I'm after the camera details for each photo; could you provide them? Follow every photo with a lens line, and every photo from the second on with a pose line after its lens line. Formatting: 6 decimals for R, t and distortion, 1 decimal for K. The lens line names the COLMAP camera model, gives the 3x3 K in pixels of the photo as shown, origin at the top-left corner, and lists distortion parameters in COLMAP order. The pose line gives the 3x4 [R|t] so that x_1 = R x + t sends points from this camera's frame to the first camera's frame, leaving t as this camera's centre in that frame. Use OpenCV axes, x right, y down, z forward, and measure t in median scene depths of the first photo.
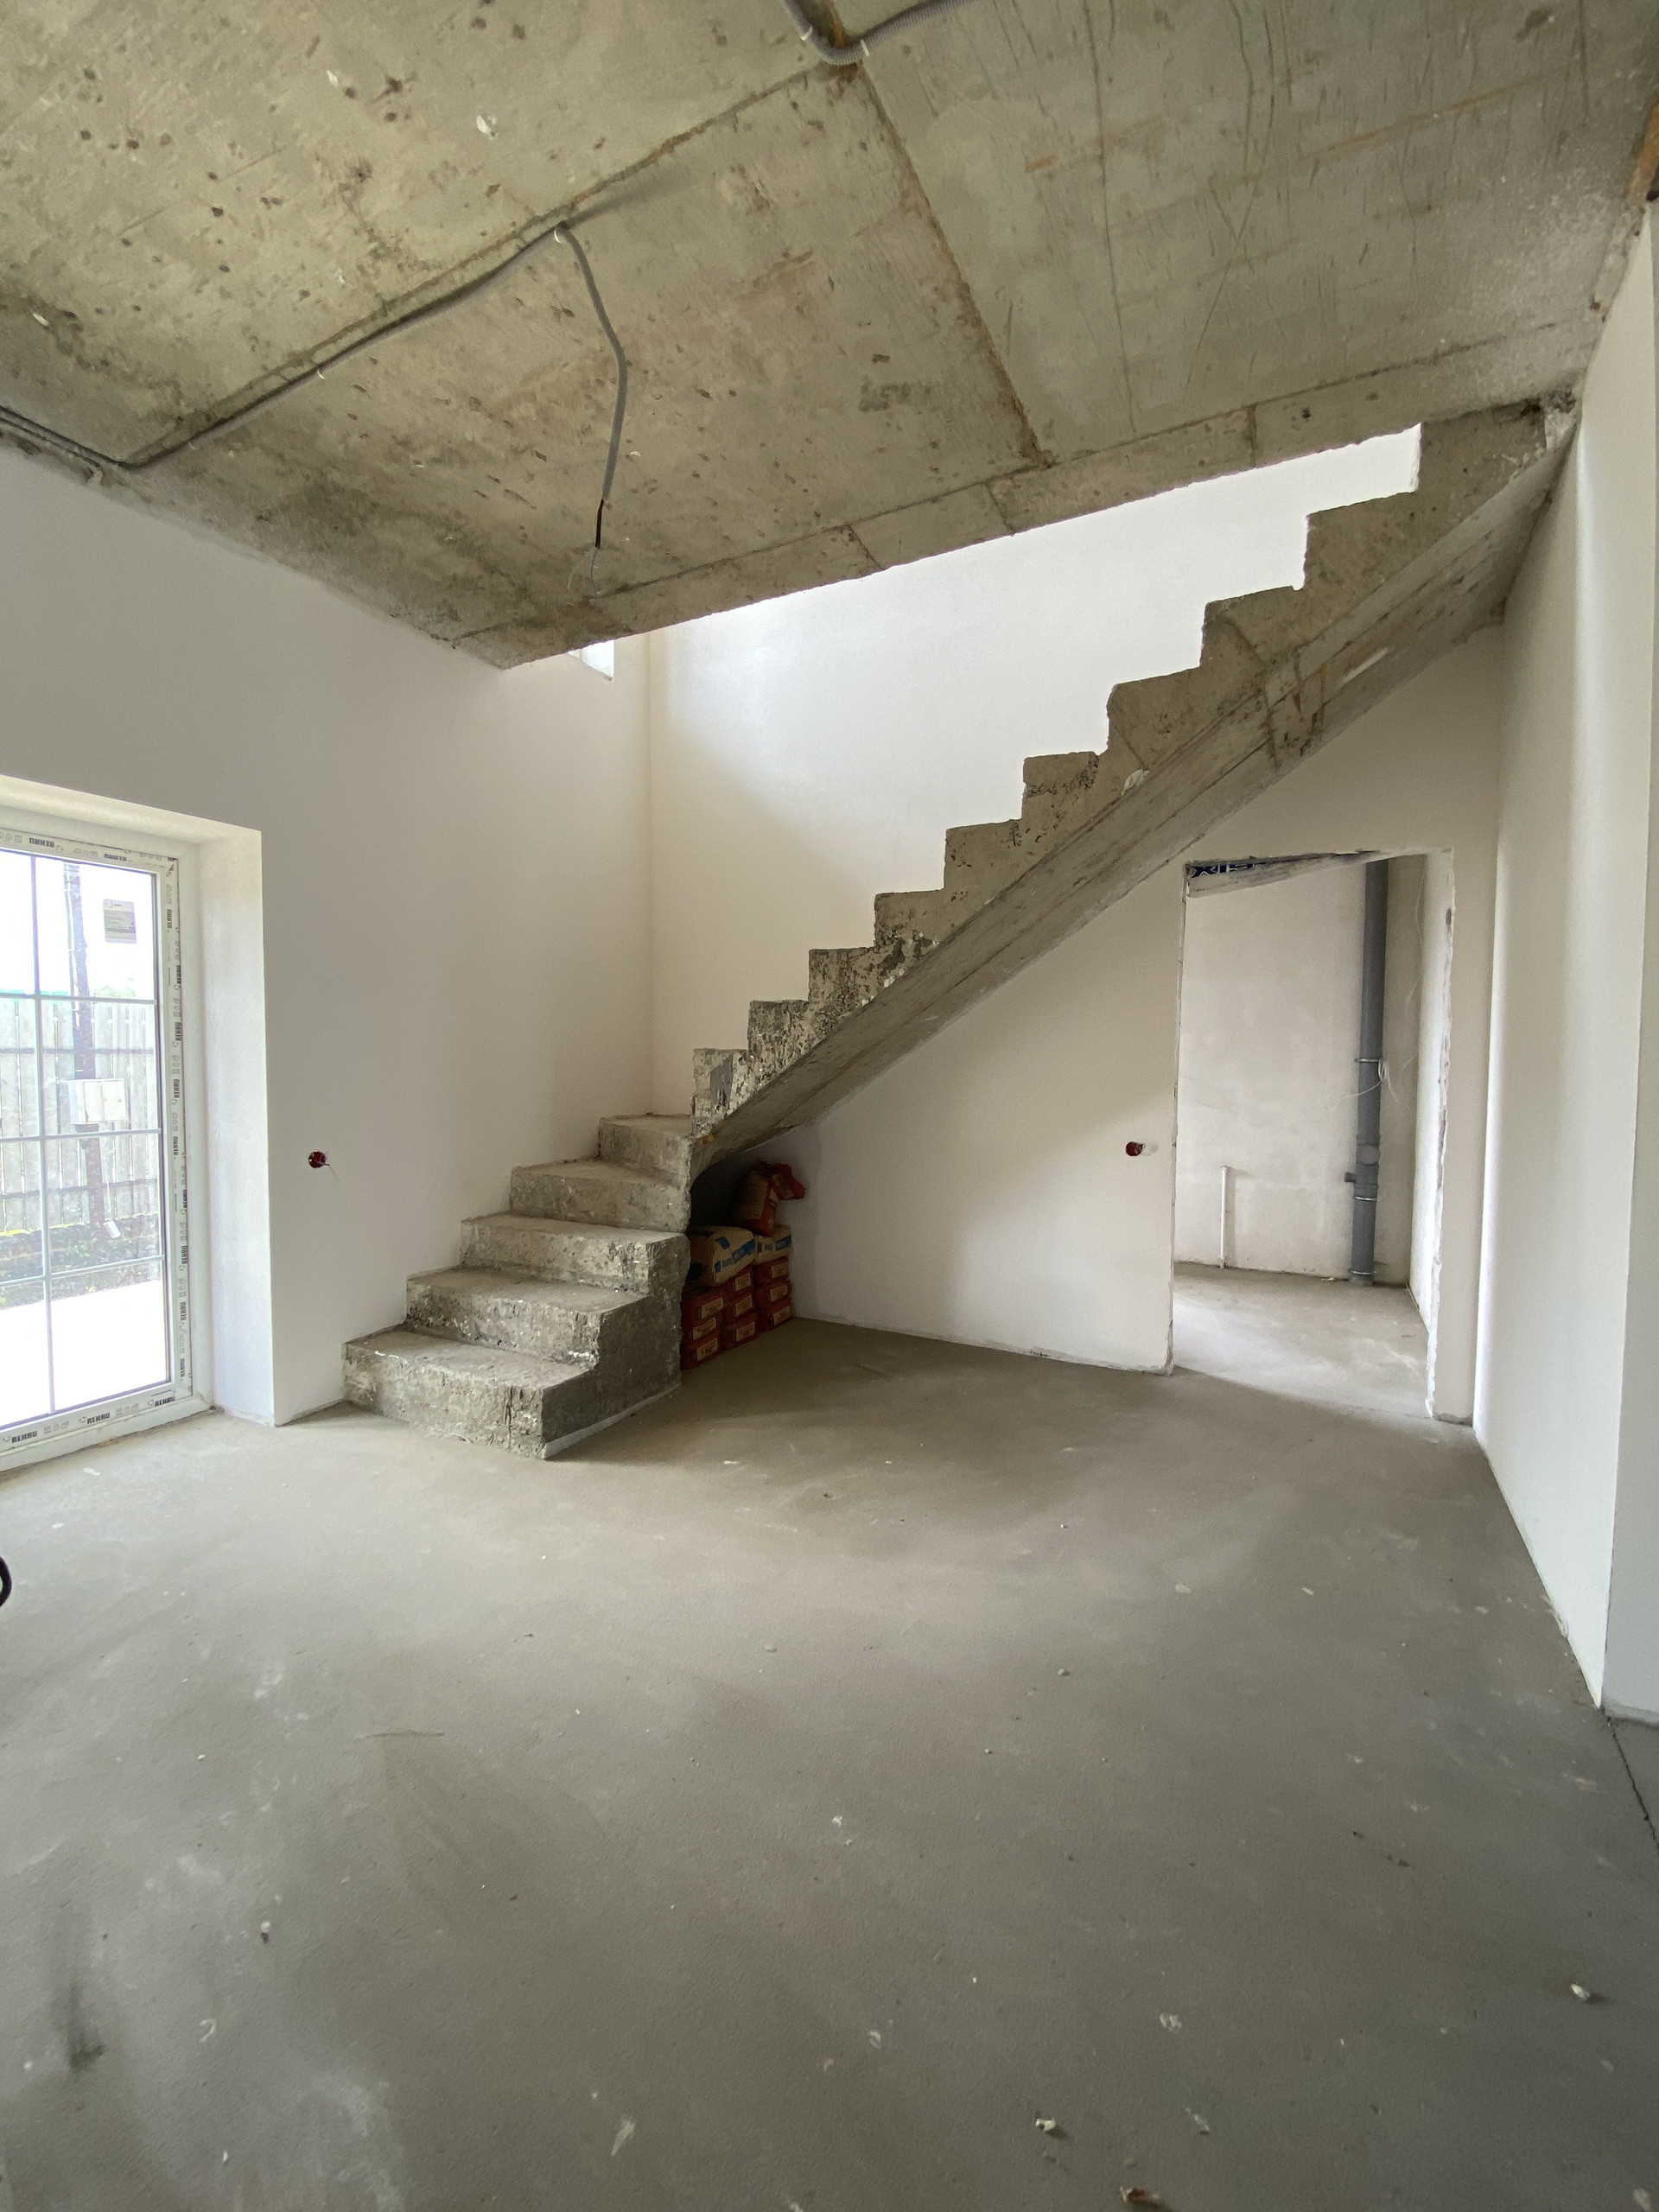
lens RADIAL K [[904.0, 0, 780.1], [0, 904.0, 1106.4], [0, 0, 1]] dist [0.013720, -0.015601]
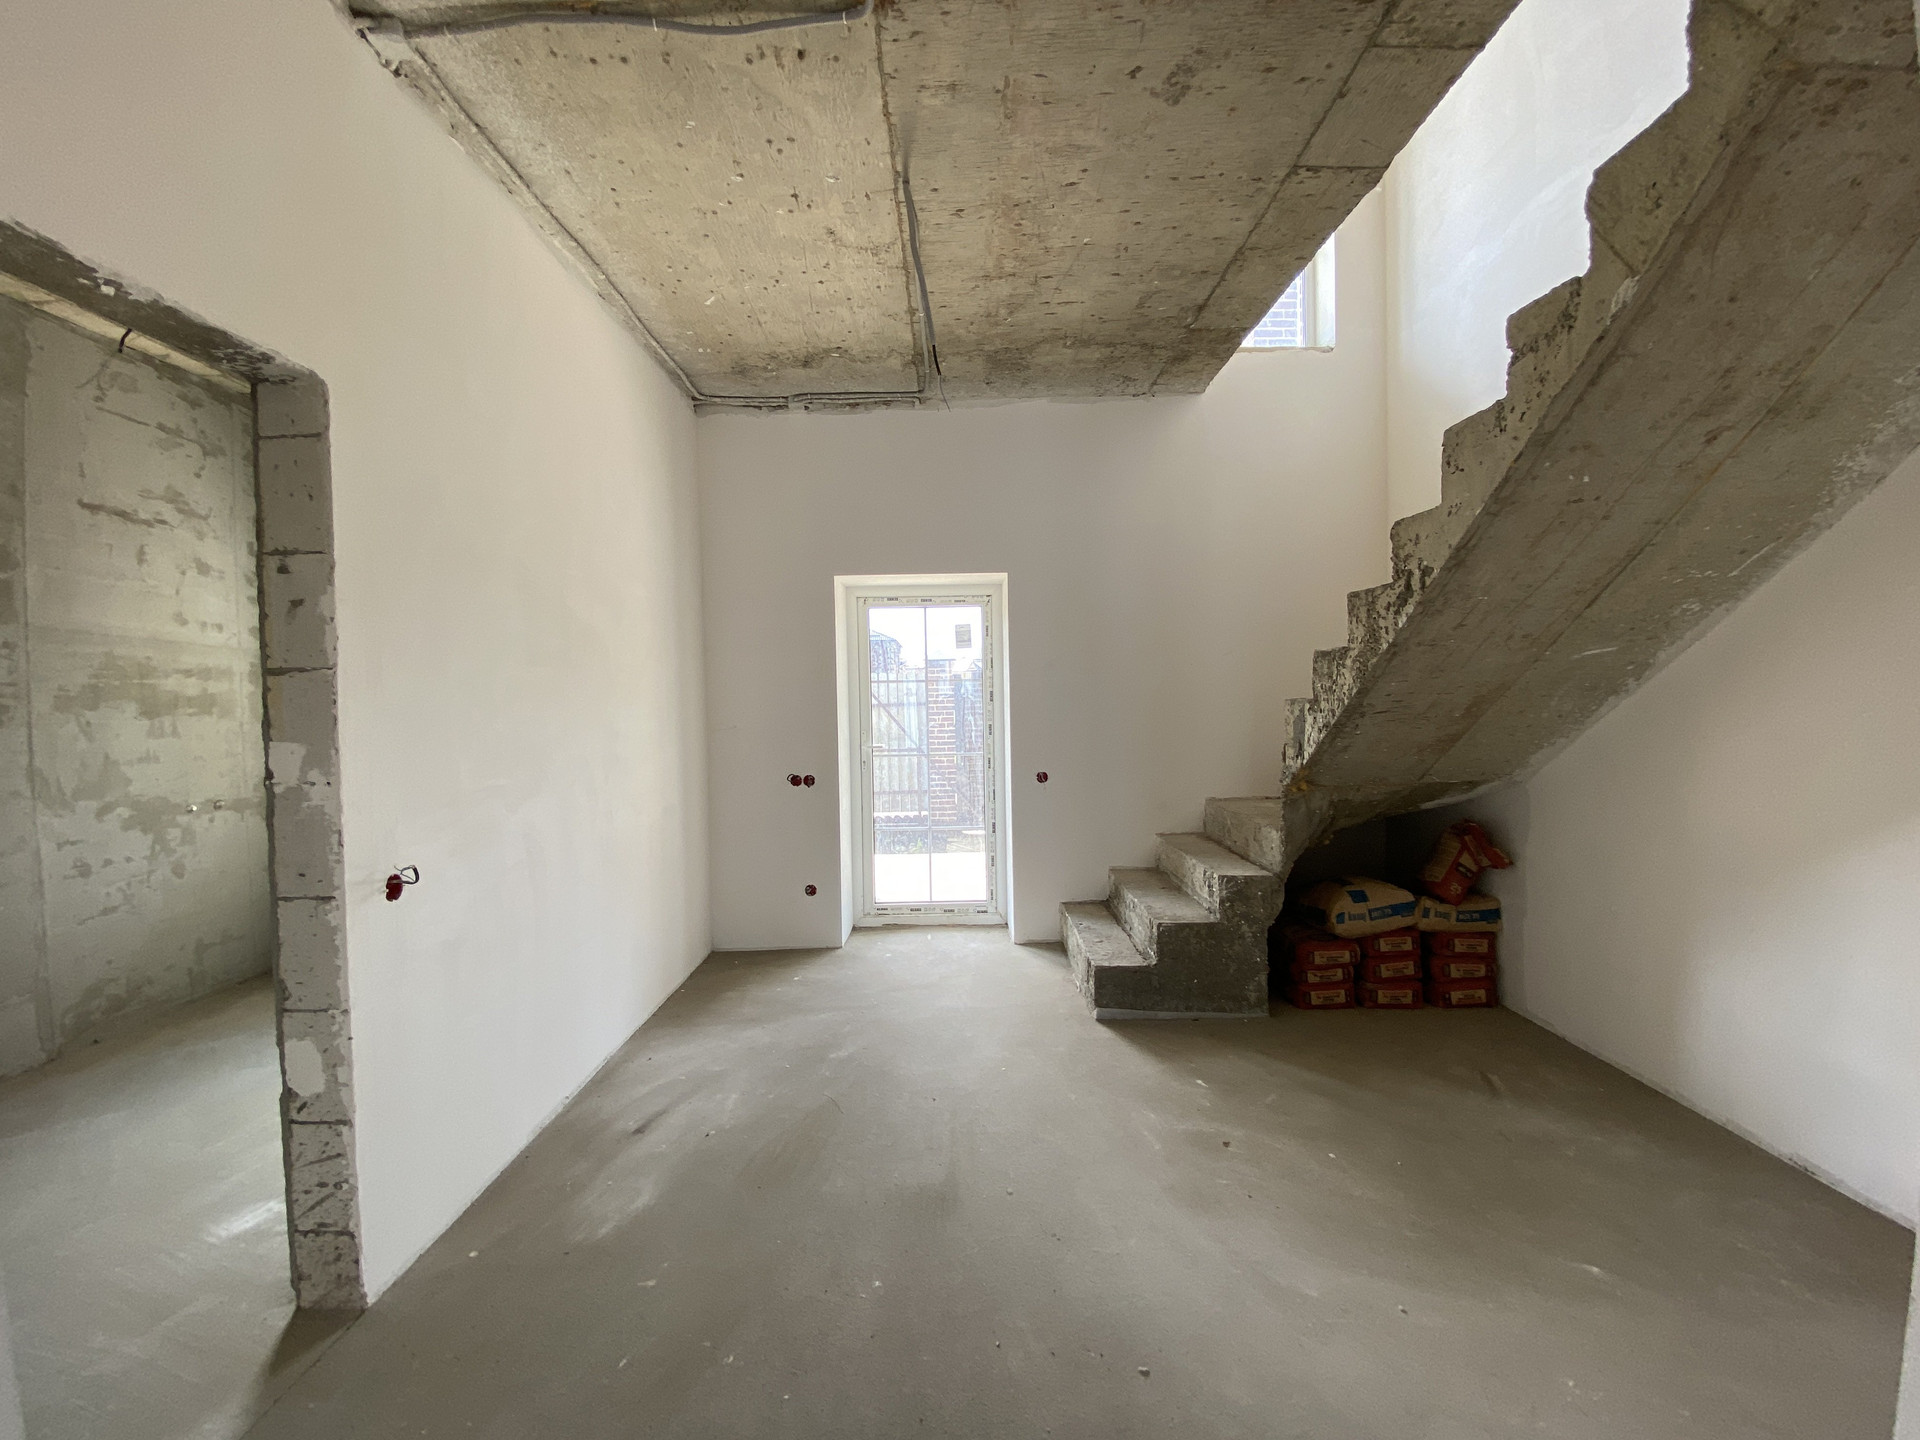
lens RADIAL K [[784.7, 0, 989.6], [0, 784.7, 720.7], [0, 0, 1]] dist [0.013720, -0.015601]
pose [[0.484252, 0.011953, -0.874847, 0.606273], [-0.034328, 0.999396, -0.005346, -0.024442], [0.874255, 0.032621, 0.484370, 0.291659]]
